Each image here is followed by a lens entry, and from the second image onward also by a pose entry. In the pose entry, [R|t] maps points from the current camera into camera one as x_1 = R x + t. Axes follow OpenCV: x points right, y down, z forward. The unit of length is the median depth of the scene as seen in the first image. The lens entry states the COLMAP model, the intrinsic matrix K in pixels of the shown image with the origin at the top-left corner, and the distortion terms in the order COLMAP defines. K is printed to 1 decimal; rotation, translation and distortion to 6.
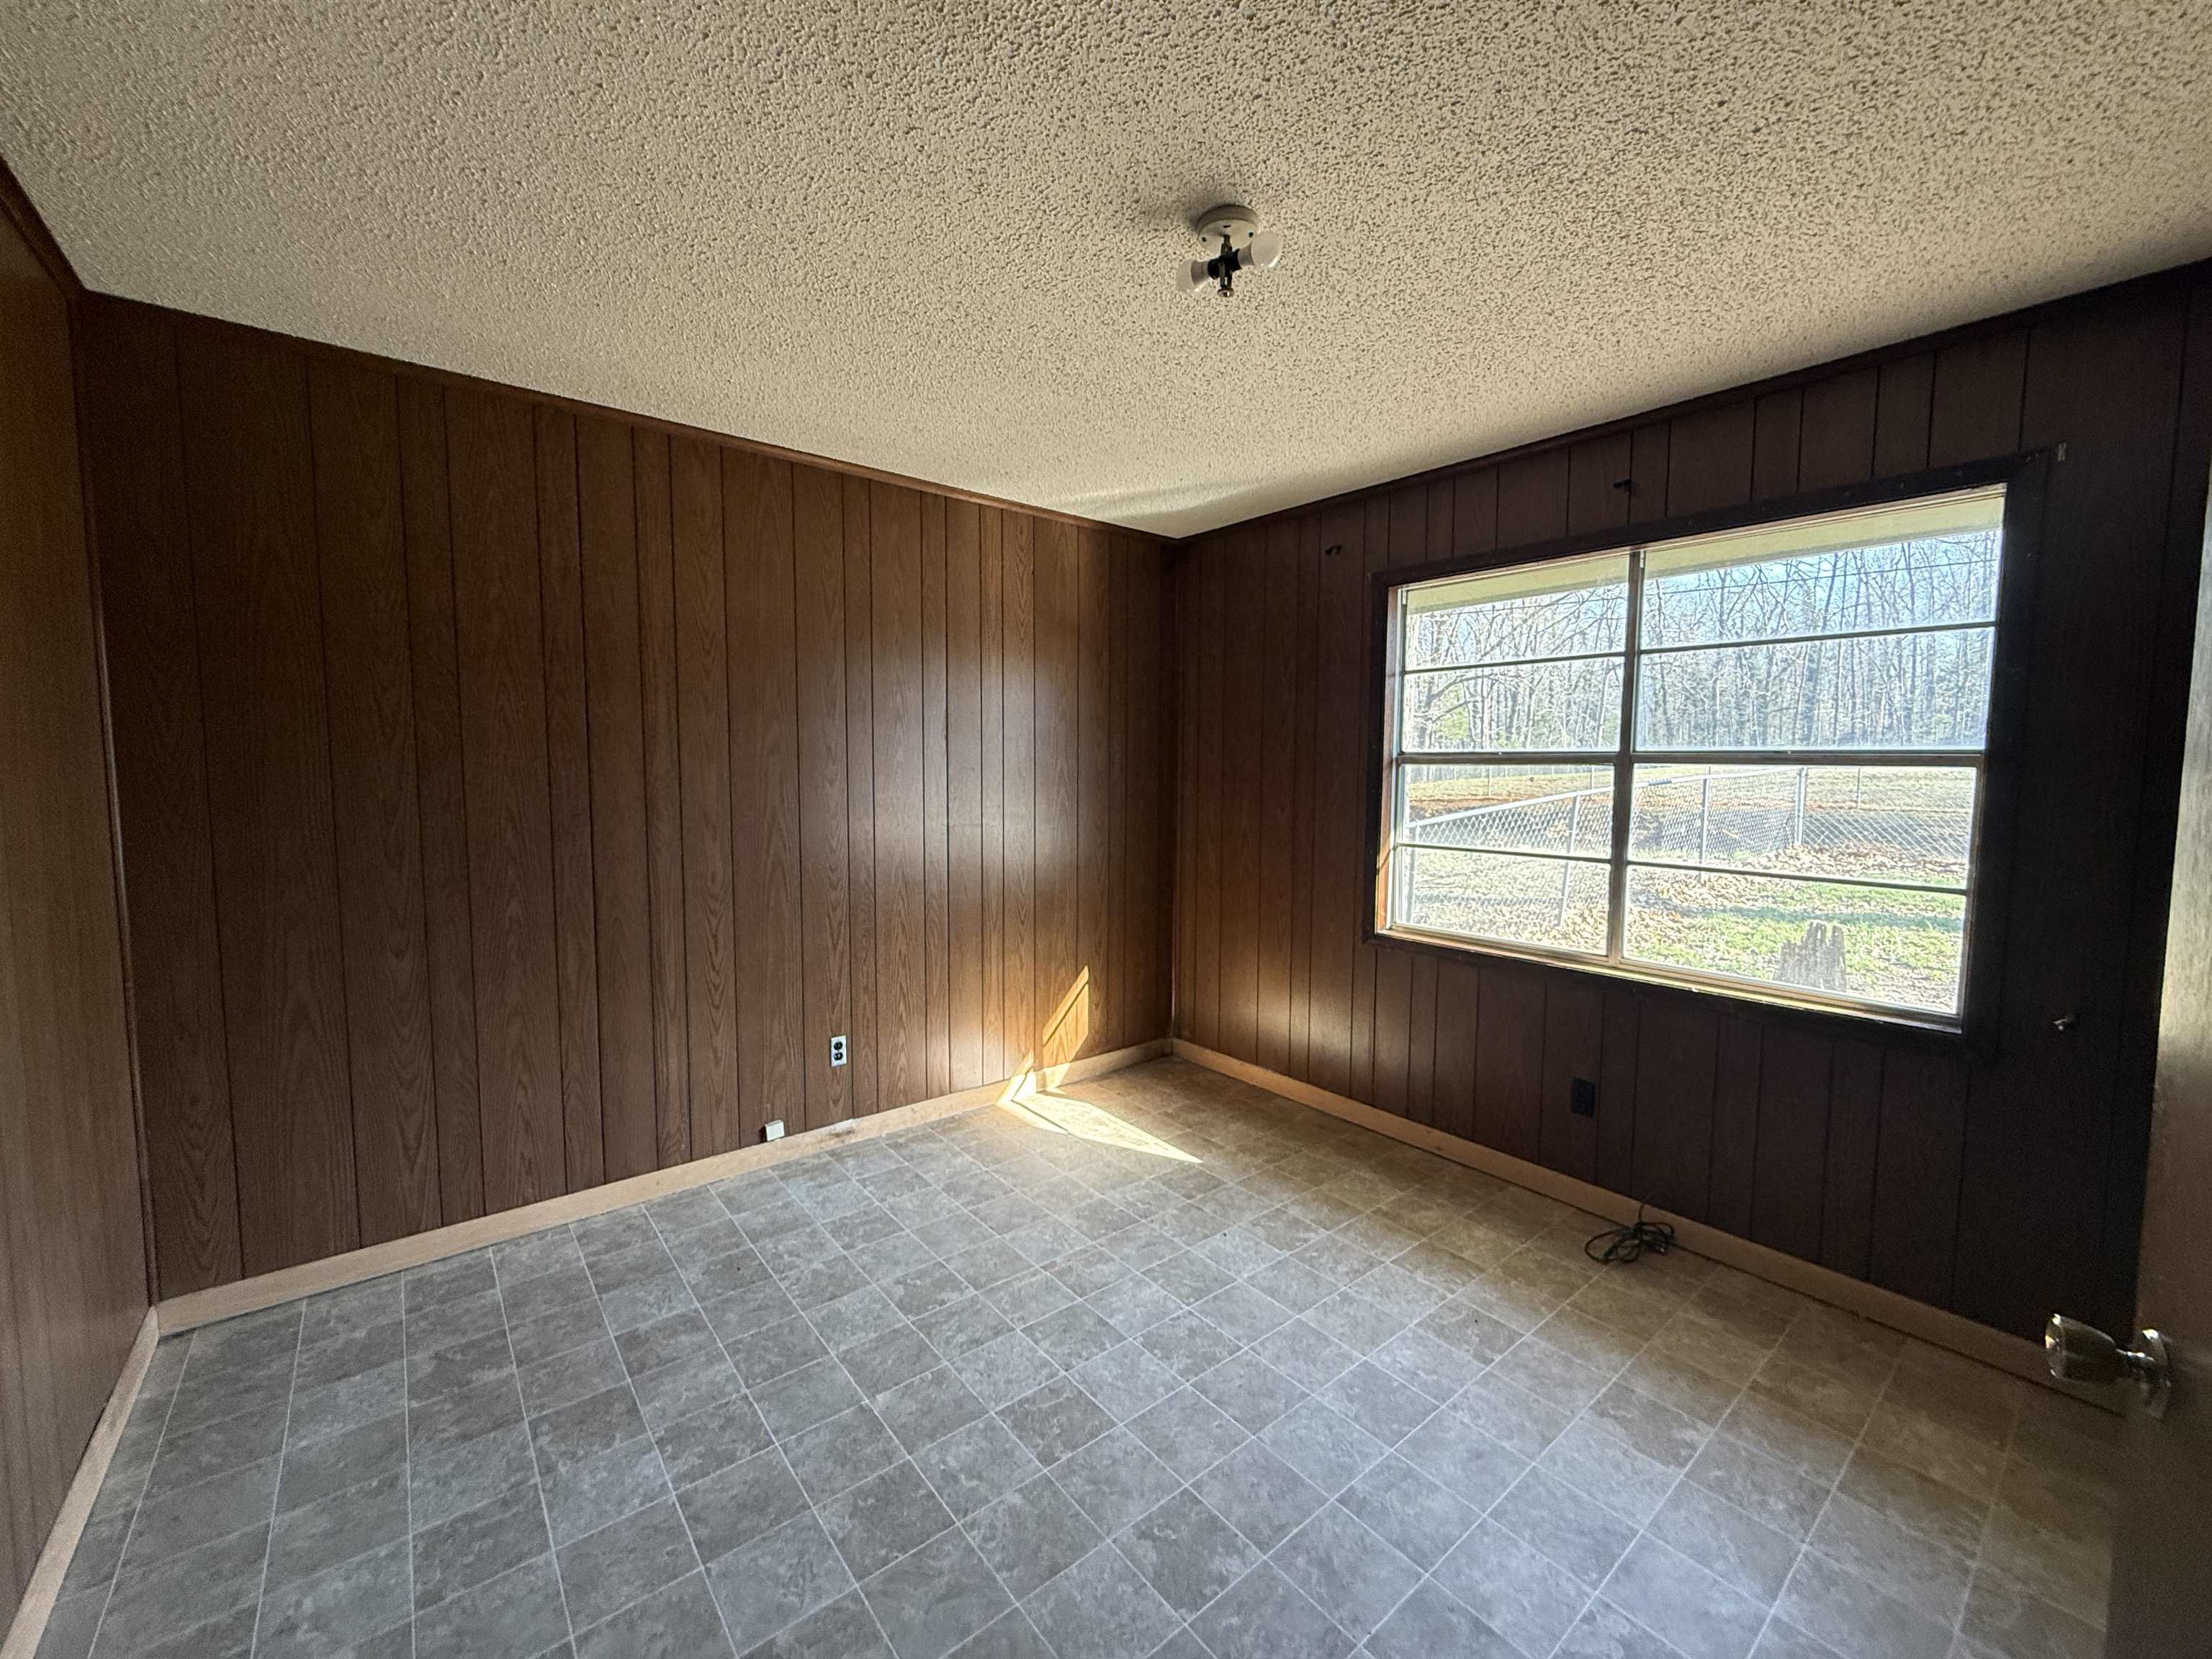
lens RADIAL K [[882.3, 0, 1099.2], [0, 882.3, 828.9], [0, 0, 1]] dist [0.000689, 0.000401]
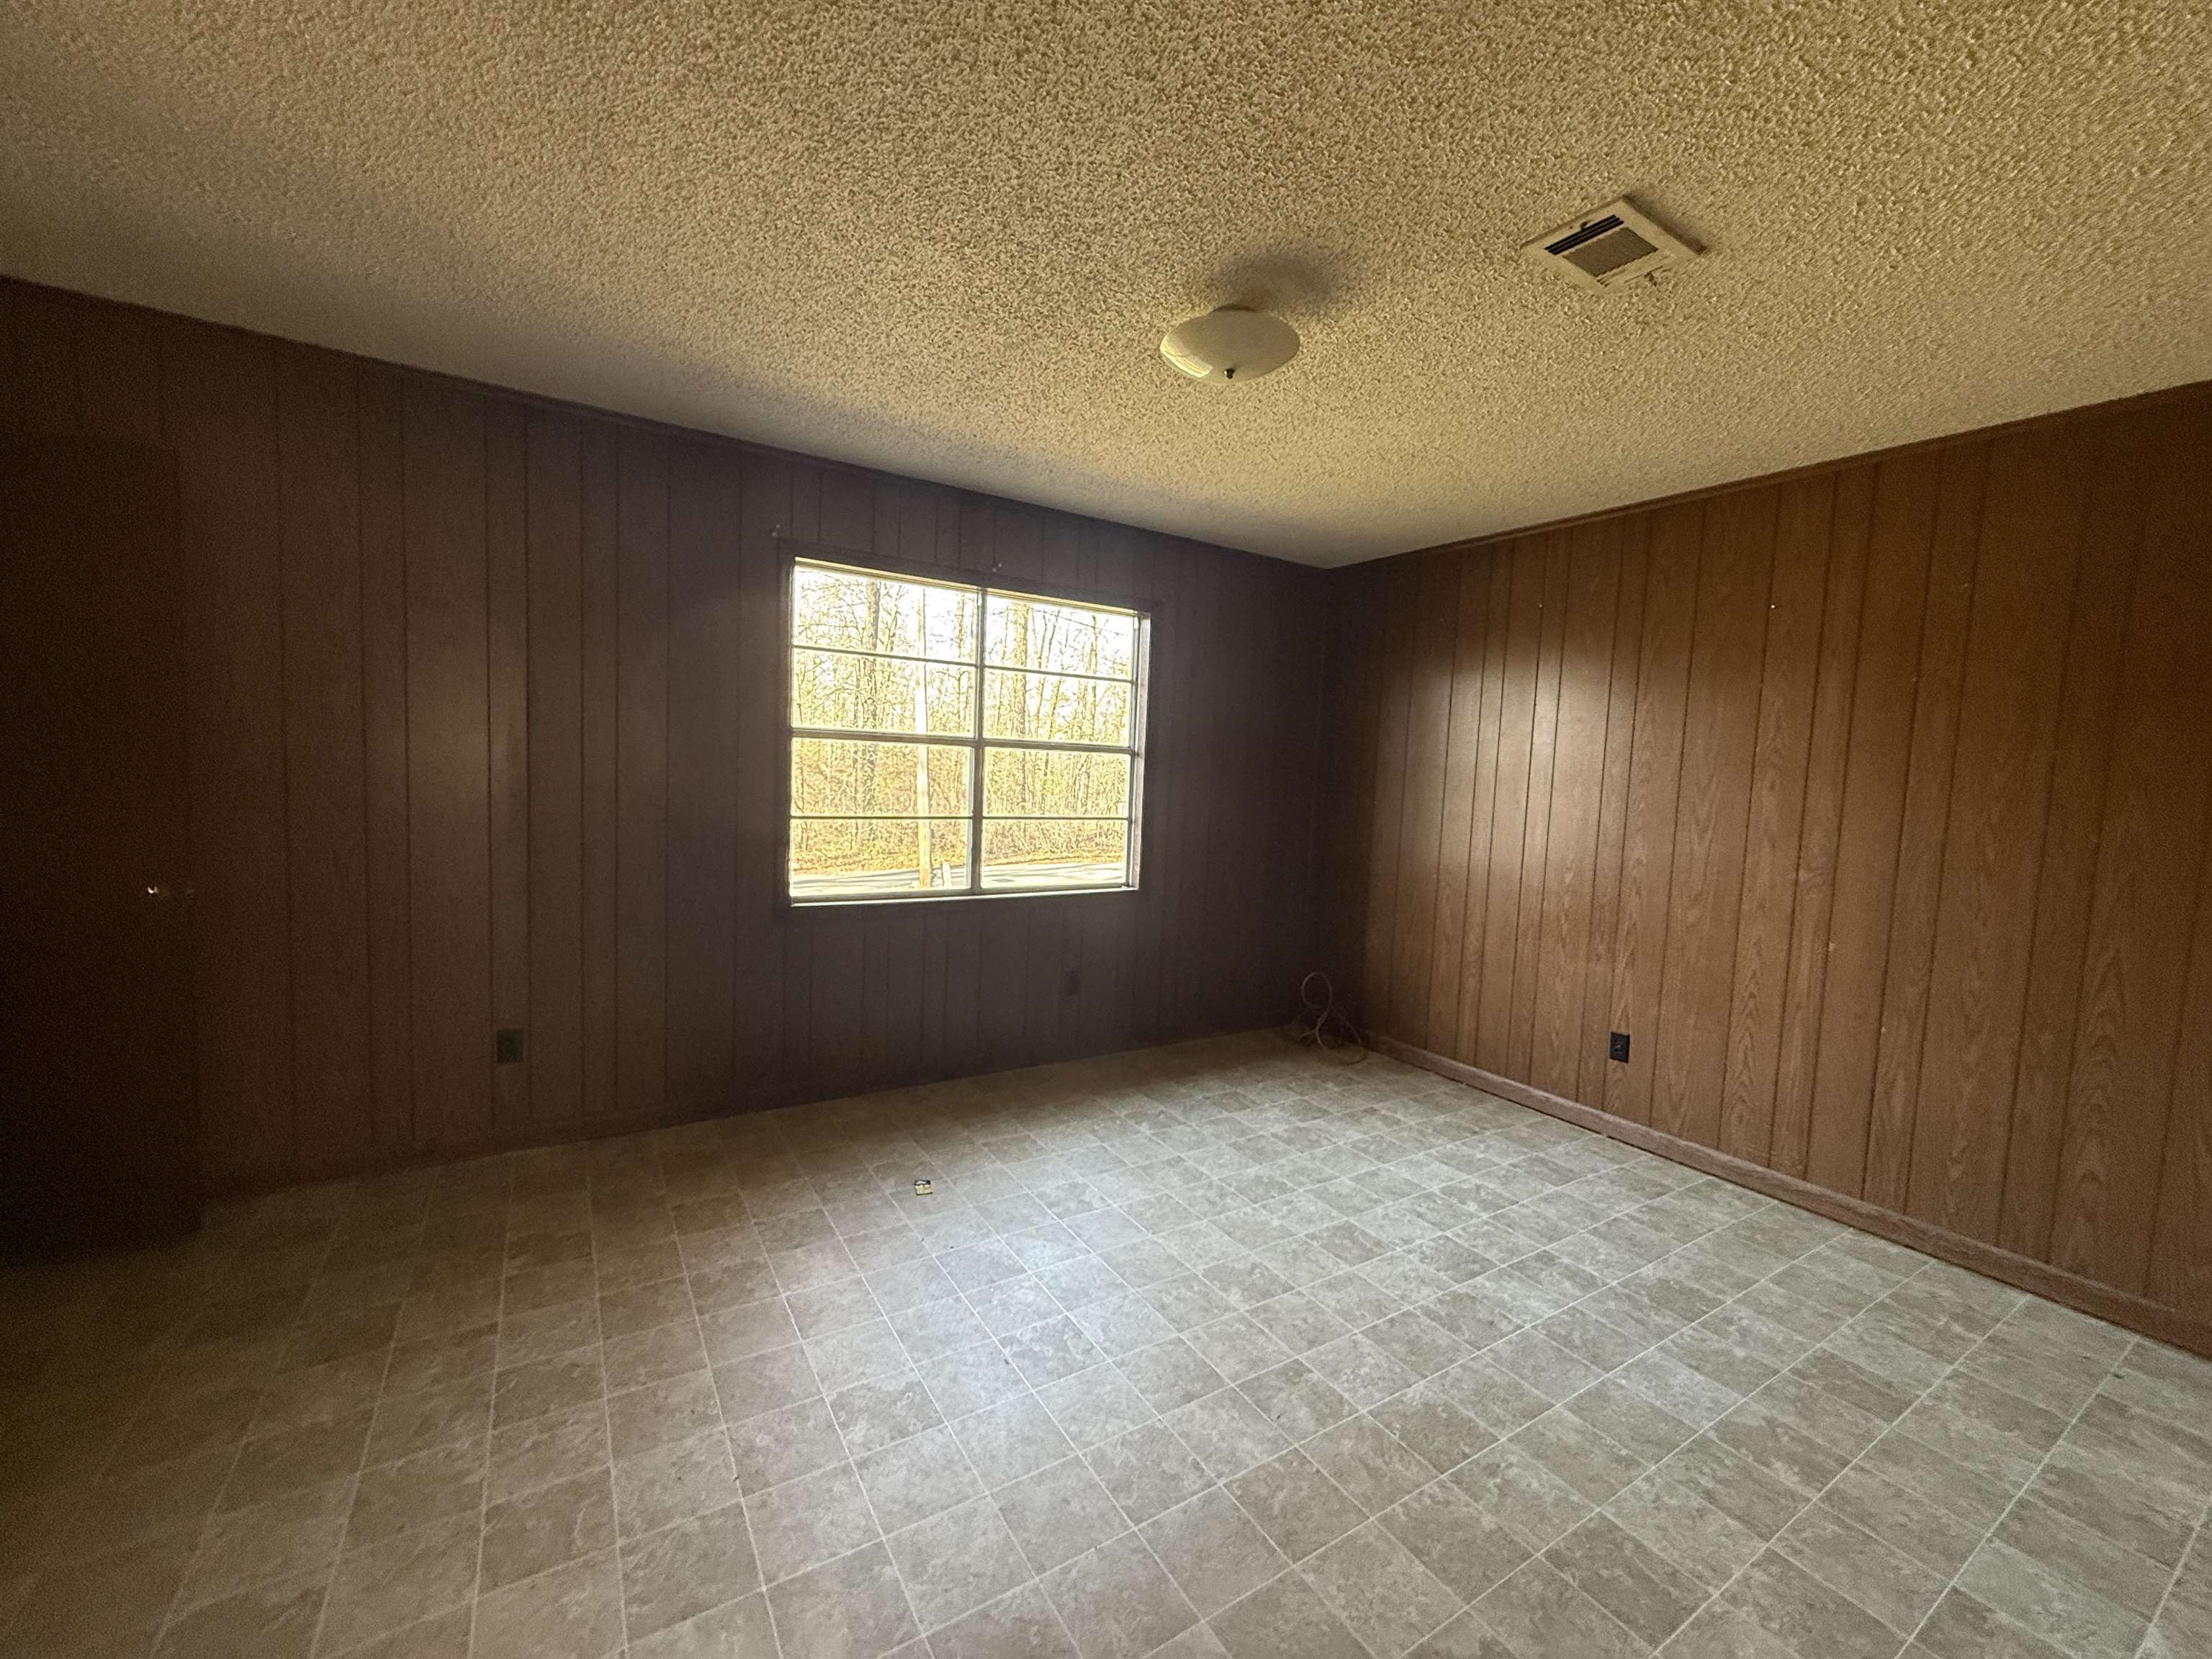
lens RADIAL K [[882.3, 0, 1099.2], [0, 882.3, 828.9], [0, 0, 1]] dist [0.000689, 0.000401]
pose [[-0.124726, 0.063287, -0.990171, 1.123970], [-0.116653, 0.990107, 0.077977, -0.024068], [0.985310, 0.125232, -0.116109, 0.592884]]
